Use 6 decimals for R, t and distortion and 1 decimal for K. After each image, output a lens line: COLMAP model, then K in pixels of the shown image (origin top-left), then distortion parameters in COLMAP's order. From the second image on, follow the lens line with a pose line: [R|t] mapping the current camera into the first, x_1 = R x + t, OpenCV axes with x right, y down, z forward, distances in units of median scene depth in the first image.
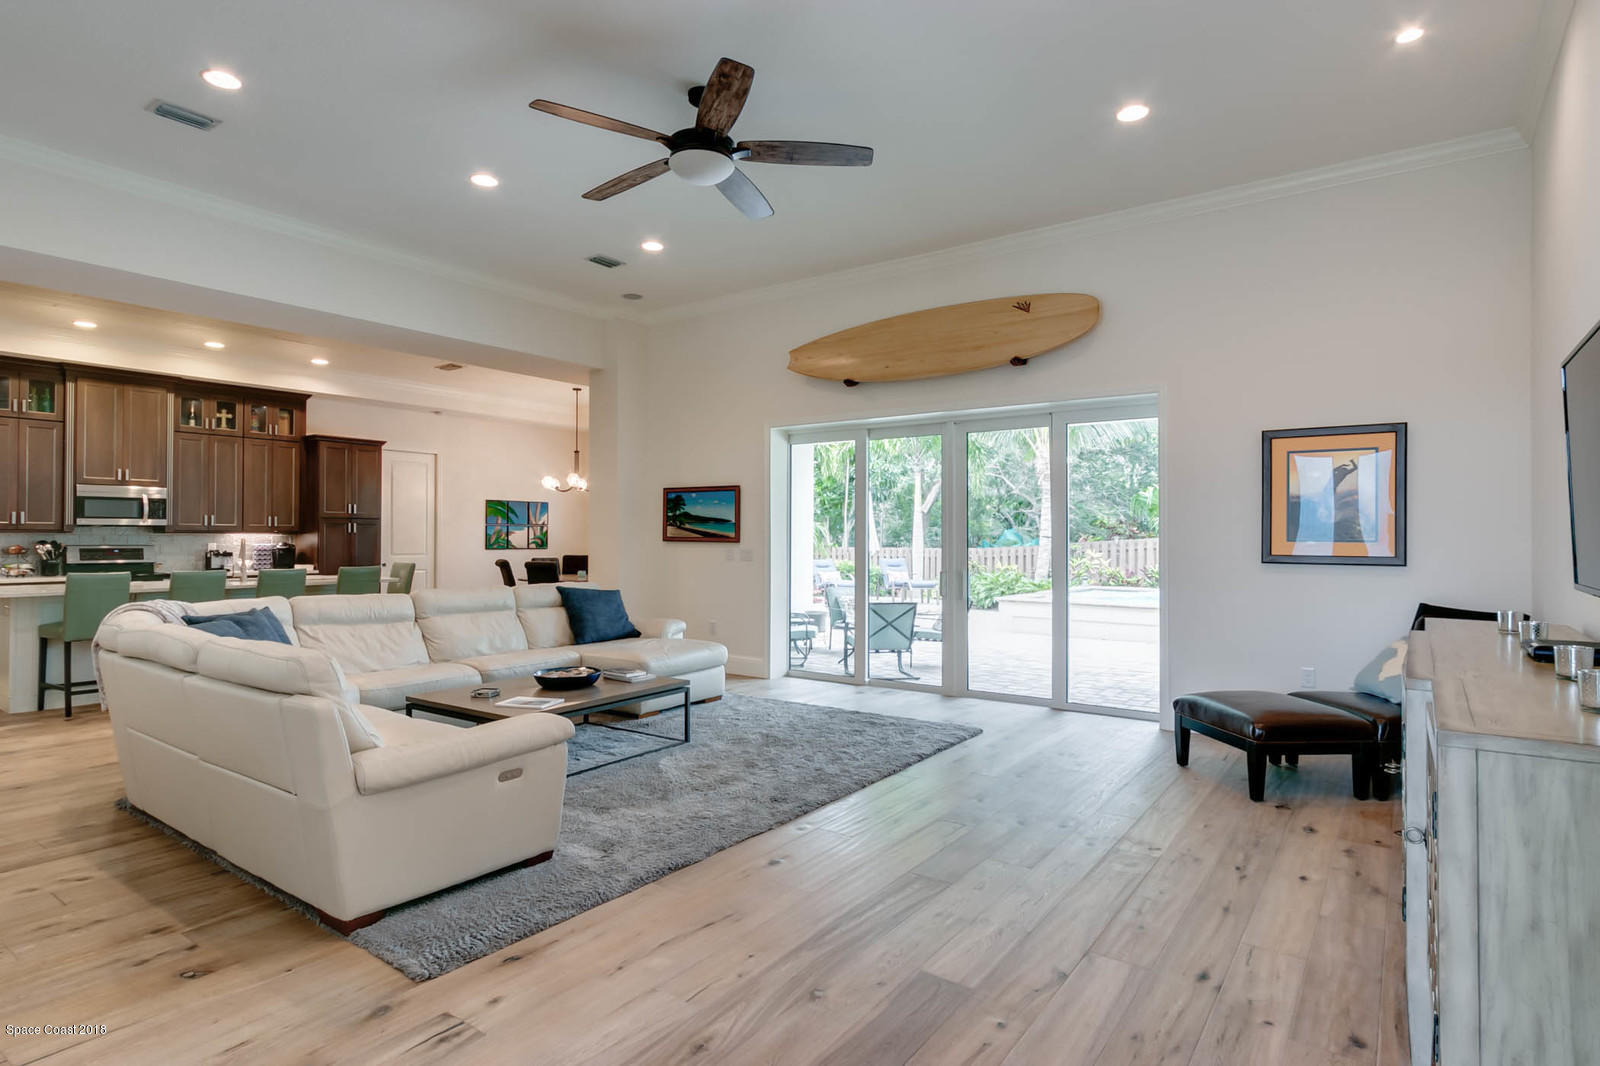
lens RADIAL K [[855.4, 0, 788.1], [0, 855.4, 532.5], [0, 0, 1]] dist [0.028503, -0.019363]
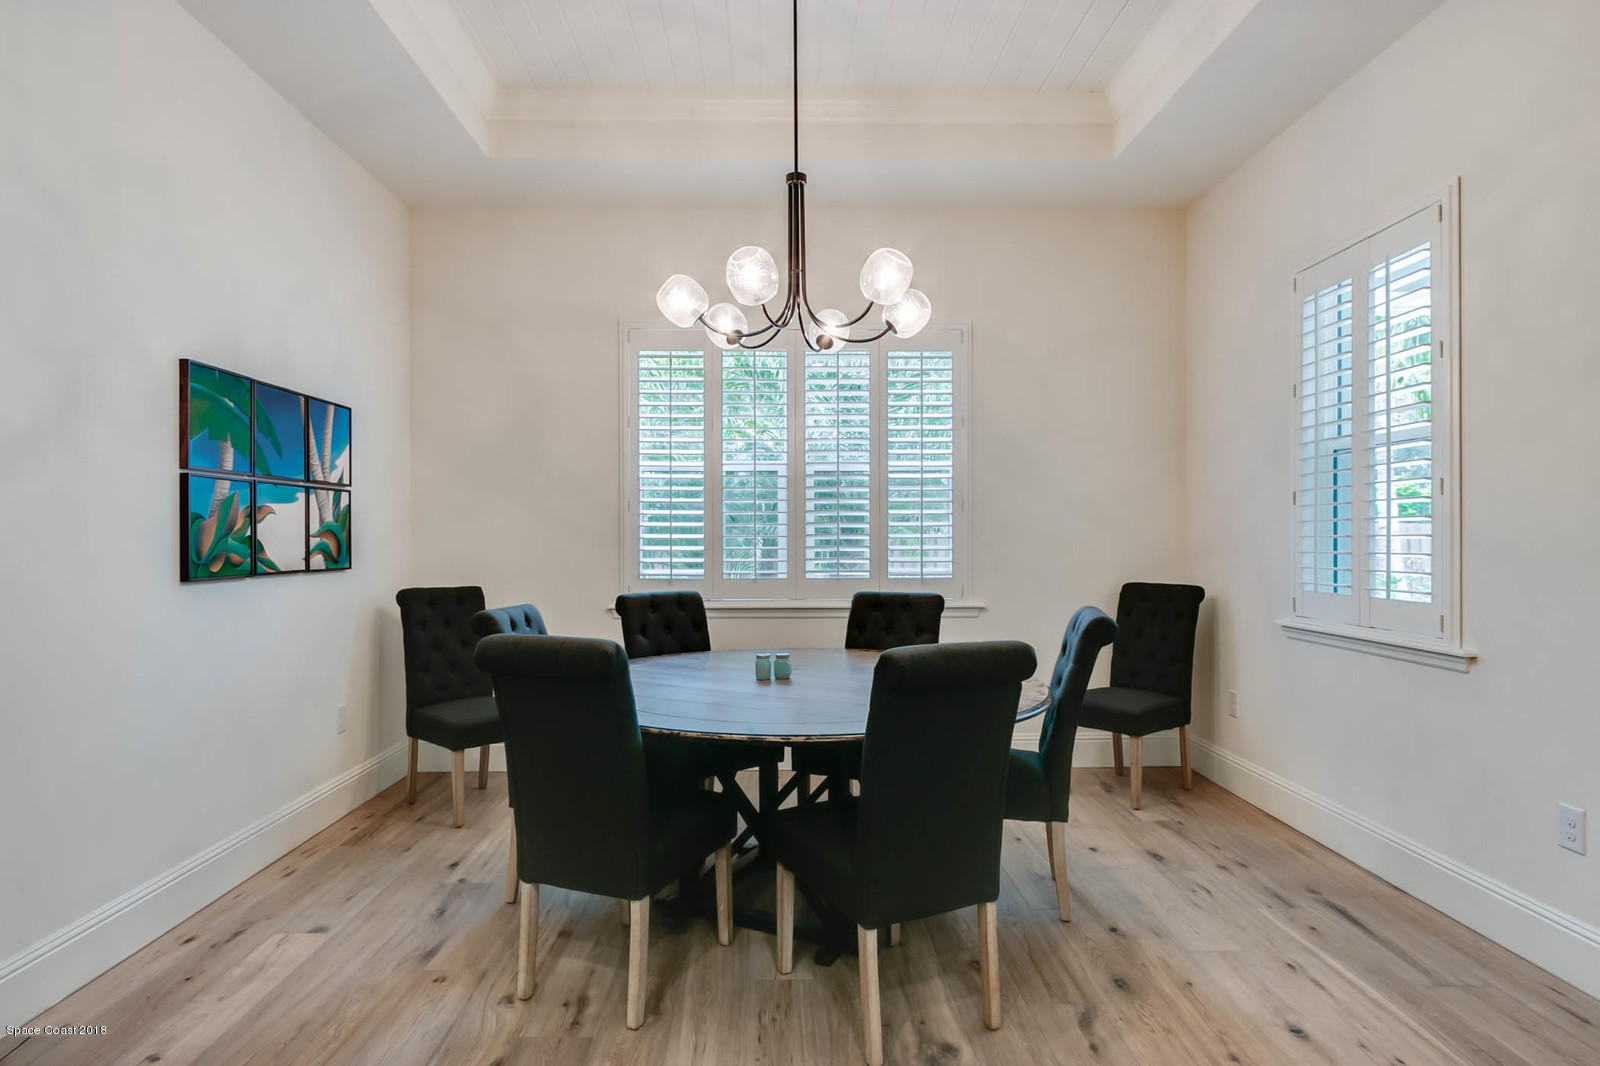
lens RADIAL K [[884.6, 0, 778.8], [0, 884.6, 536.9], [0, 0, 1]] dist [0.003676, 0.000602]
pose [[0.805890, -0.004790, 0.592046, -0.553733], [0.002226, 0.999985, 0.005061, 0.010957], [-0.592062, -0.002761, 0.805888, 1.102830]]
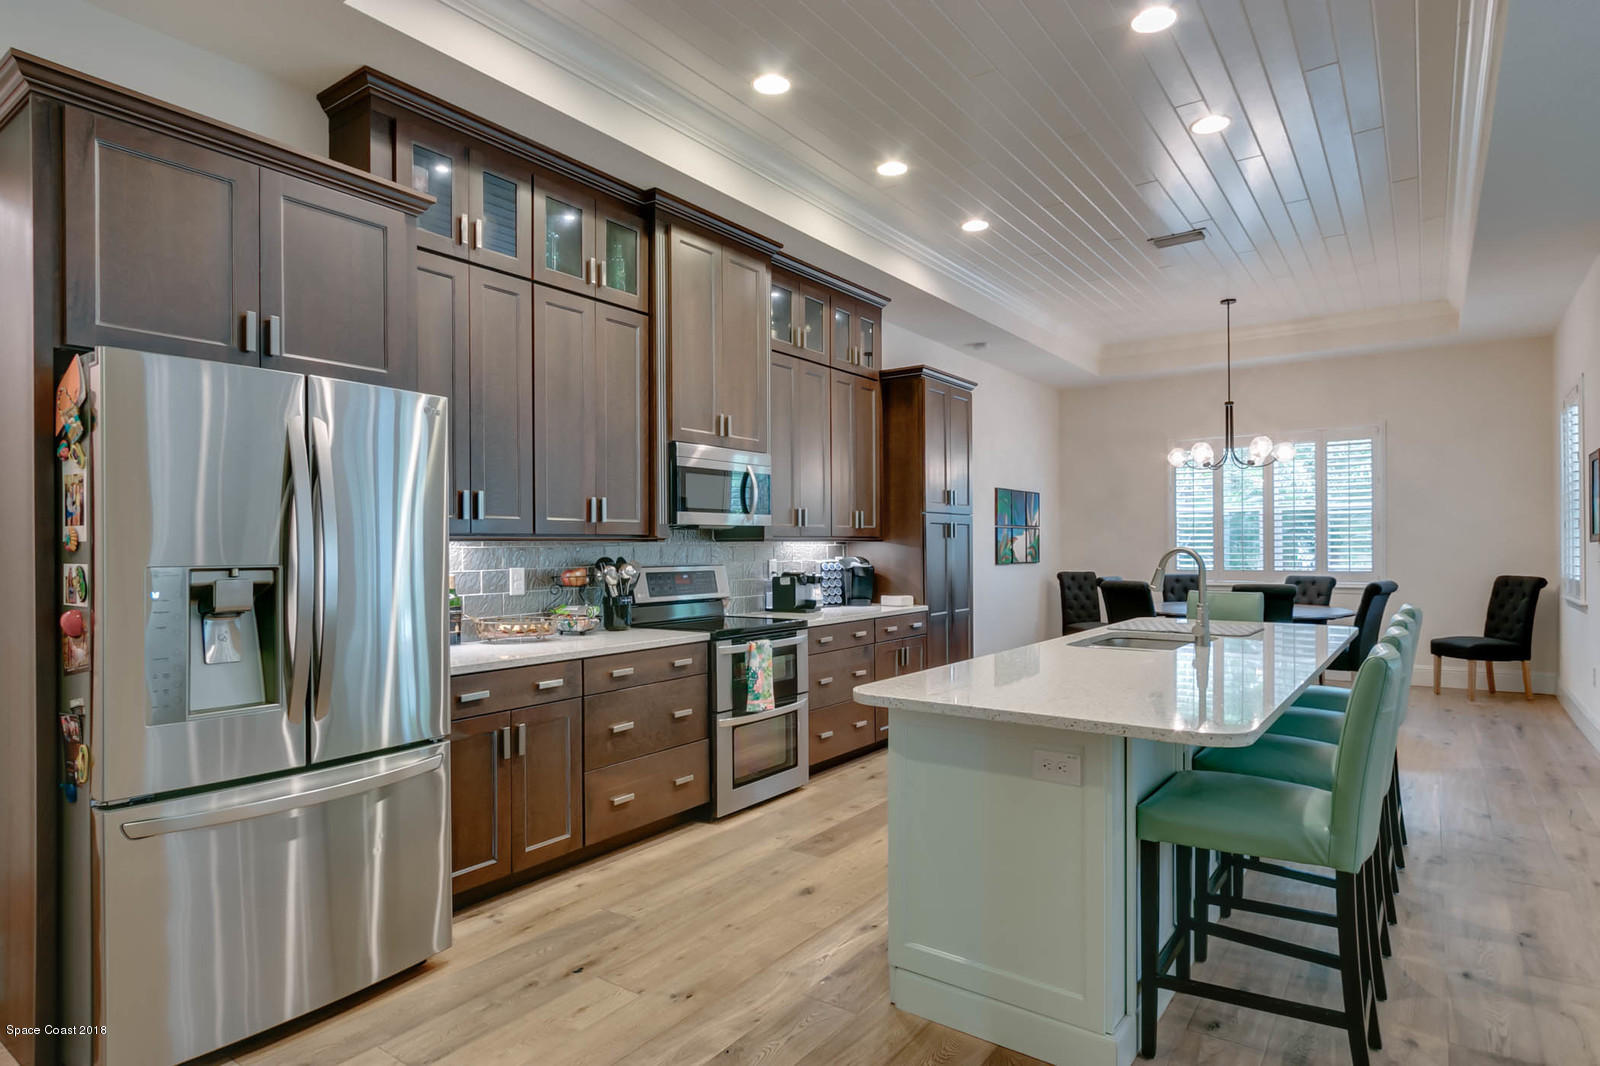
lens RADIAL K [[917.9, 0, 799.1], [0, 917.9, 544.4], [0, 0, 1]] dist [0.000511, -0.000047]
pose [[0.999454, -0.009675, 0.031583, -0.792630], [0.009588, 0.999950, 0.002896, 0.001438], [-0.031610, -0.002592, 0.999497, 0.490533]]
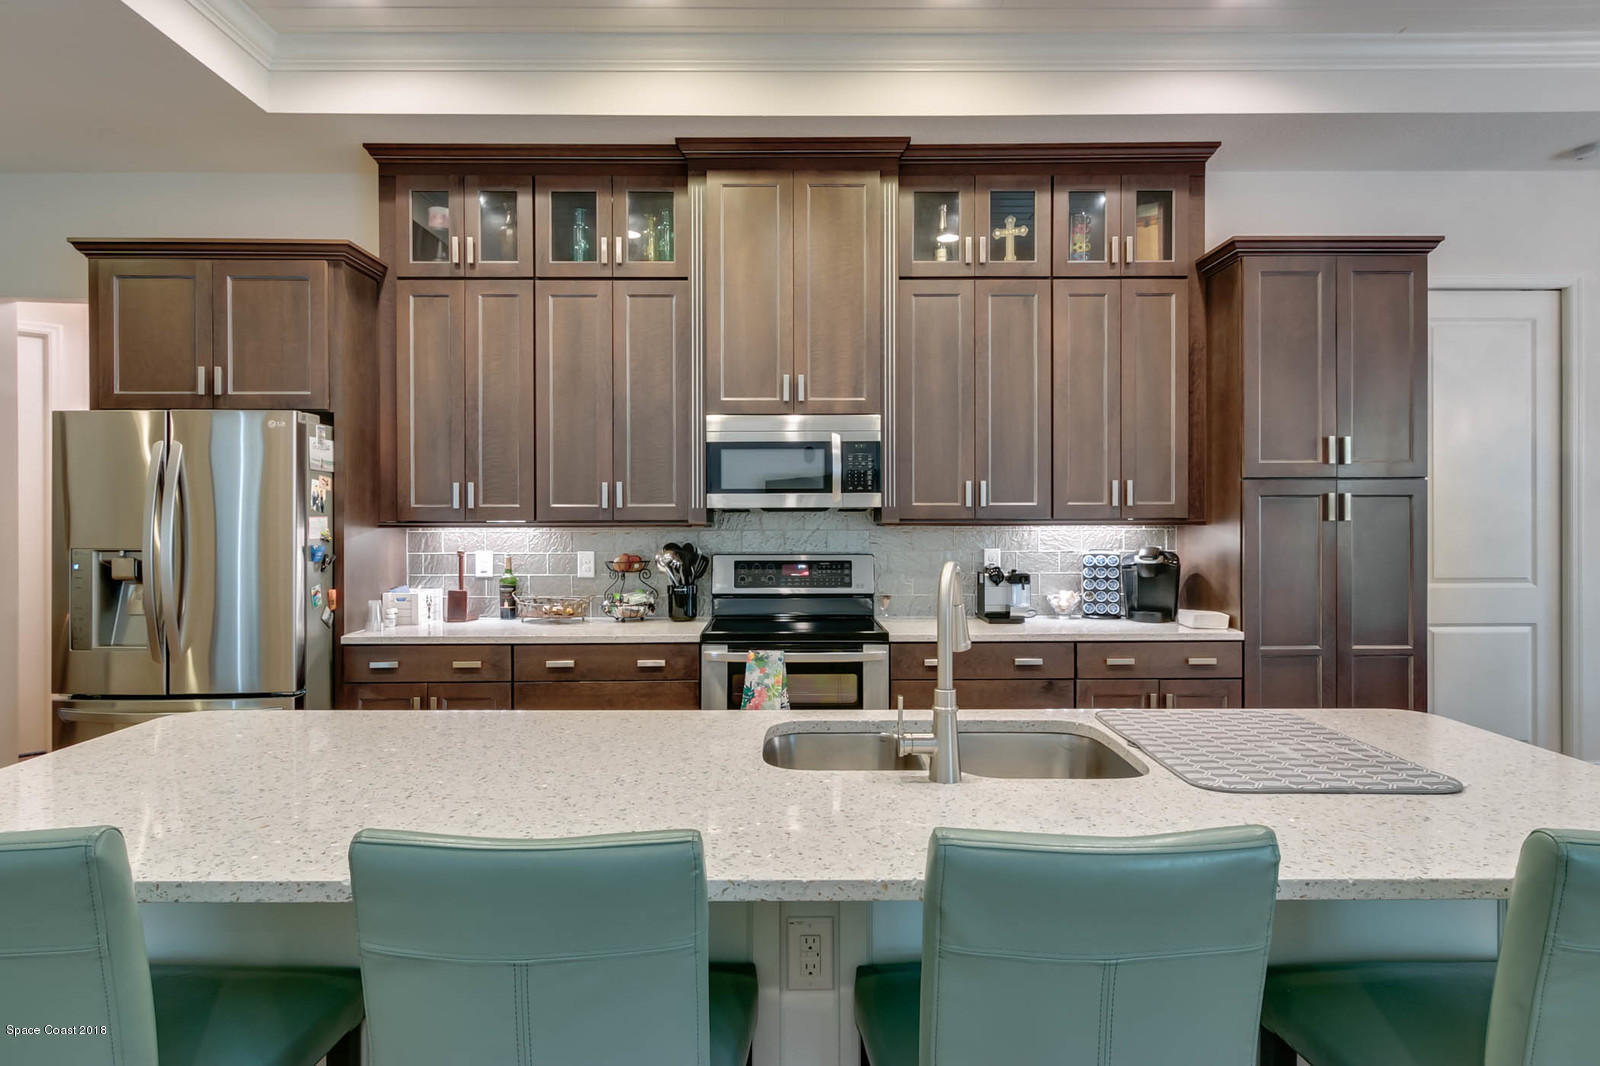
lens RADIAL K [[882.6, 0, 790.4], [0, 882.6, 521.0], [0, 0, 1]] dist [0.002755, 0.000707]
pose [[0.597043, -0.003481, -0.802202, -0.453825], [0.009314, 0.999953, 0.002593, -0.003431], [0.802155, -0.009020, 0.597047, 0.790019]]
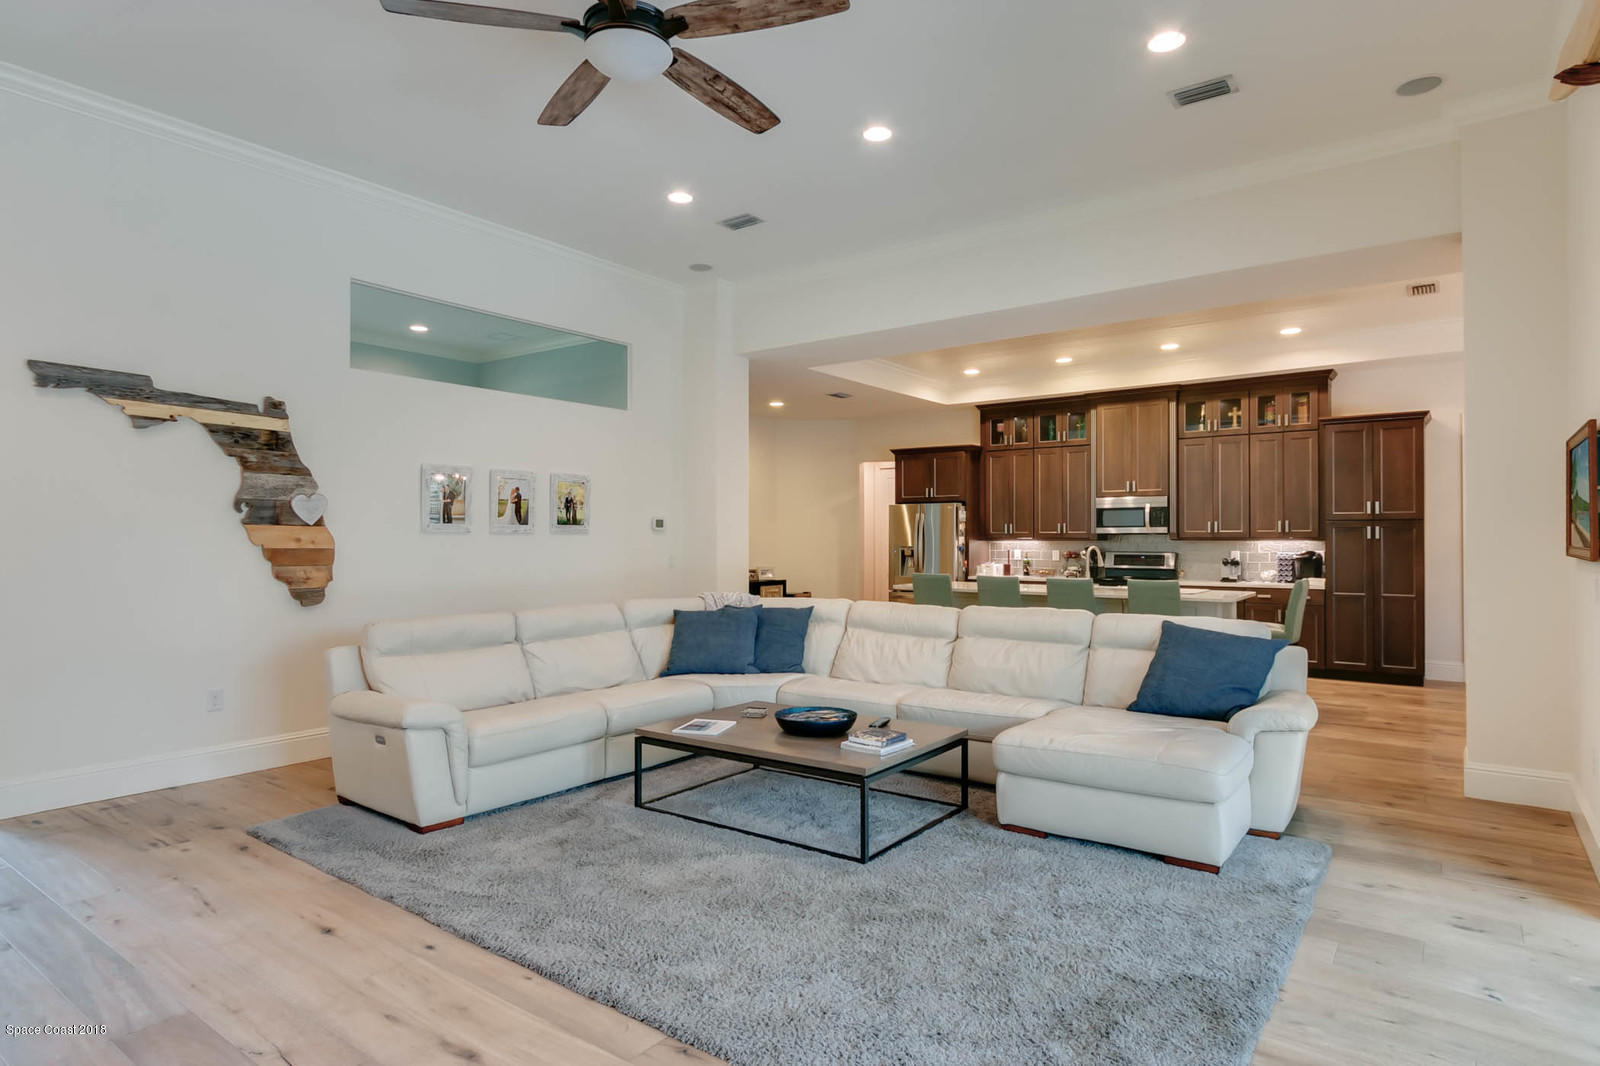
lens RADIAL K [[884.6, 0, 778.8], [0, 884.6, 536.9], [0, 0, 1]] dist [0.003676, 0.000602]
pose [[-0.015221, -0.007403, -0.999857, 0.360730], [0.005974, 0.999954, -0.007495, 0.001929], [0.999866, -0.006087, -0.015176, 0.615415]]
